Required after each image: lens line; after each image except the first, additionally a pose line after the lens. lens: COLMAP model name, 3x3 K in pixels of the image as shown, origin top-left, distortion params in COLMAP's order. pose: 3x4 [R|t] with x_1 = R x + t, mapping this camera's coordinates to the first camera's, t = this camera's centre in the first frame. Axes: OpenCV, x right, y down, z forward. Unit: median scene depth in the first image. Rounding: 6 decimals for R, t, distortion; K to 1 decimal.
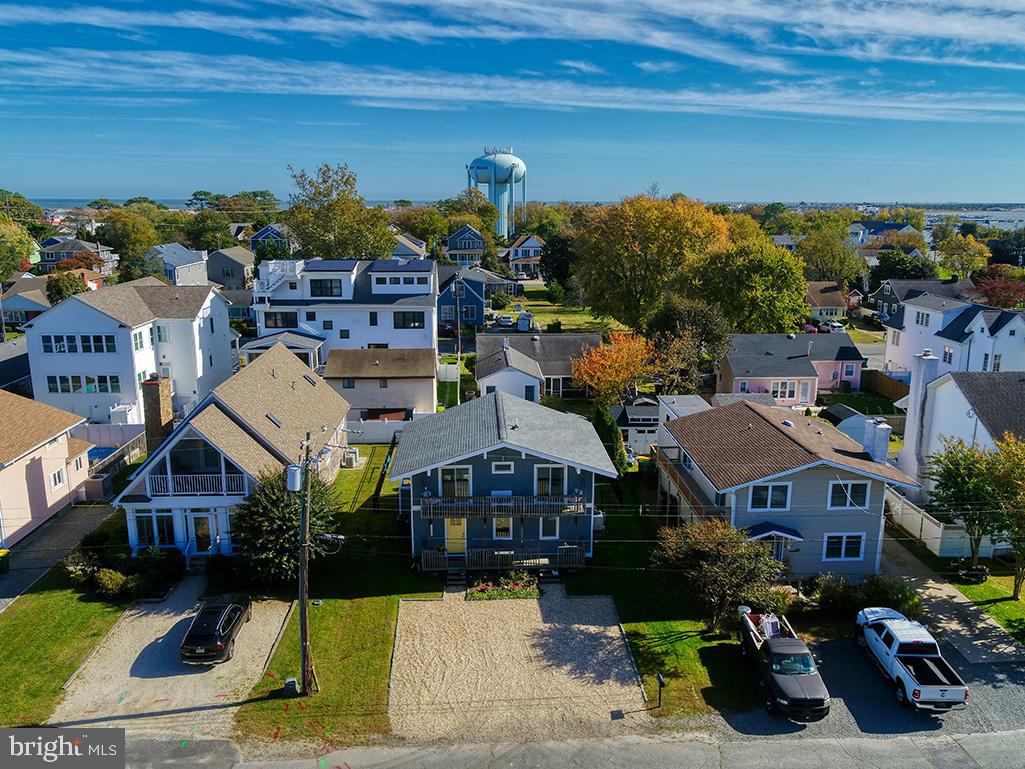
lens RADIAL K [[803.3, 0, 521.9], [0, 803.3, 389.4], [0, 0, 1]] dist [0.004567, -0.009120]
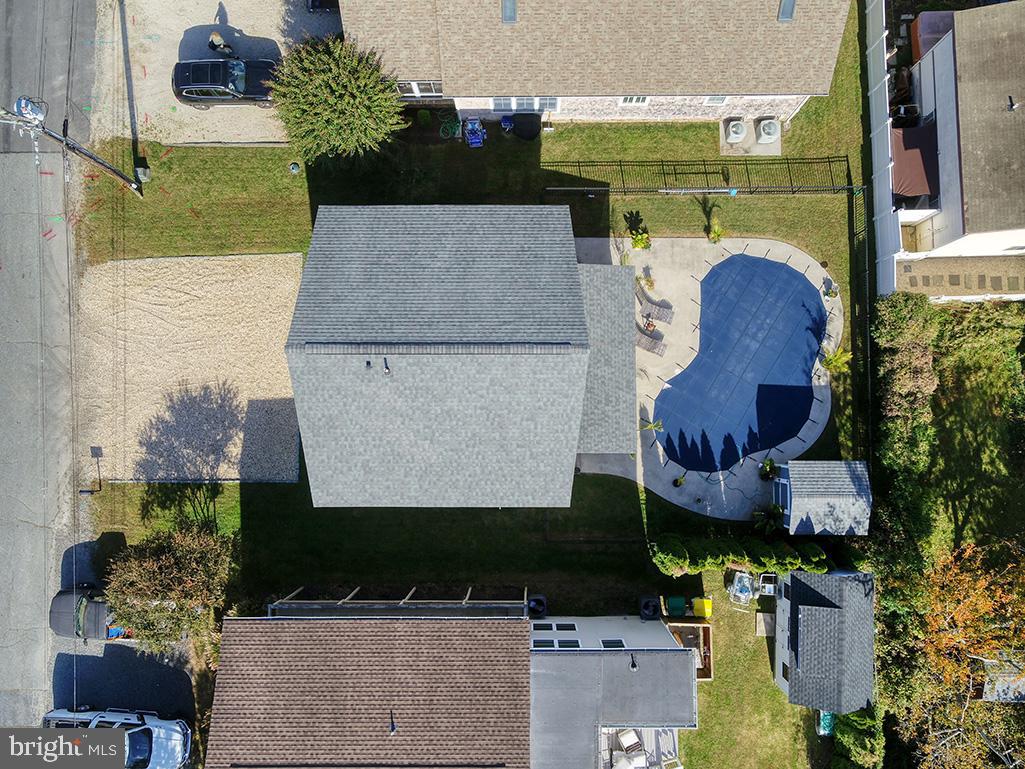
lens RADIAL K [[803.3, 0, 526.2], [0, 803.3, 384.7], [0, 0, 1]] dist [0.004567, -0.009120]
pose [[-0.054350, 0.996433, -0.064561, 0.045008], [-0.223073, 0.050906, 0.973472, -0.655655], [0.973286, 0.067310, 0.219510, 0.993491]]
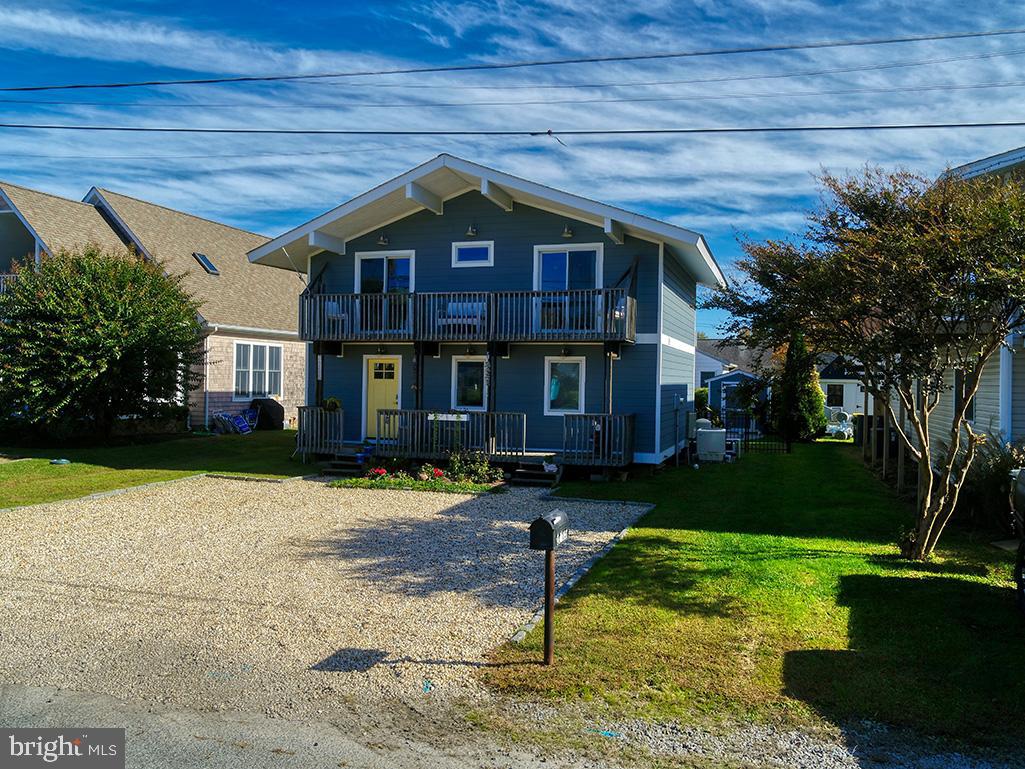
lens RADIAL K [[803.3, 0, 518.9], [0, 803.3, 379.3], [0, 0, 1]] dist [0.004567, -0.009120]
pose [[0.932253, 0.008628, -0.361704, 0.179594], [-0.093419, 0.971557, -0.217600, 0.274565], [0.349538, 0.236648, 0.906543, 0.583907]]
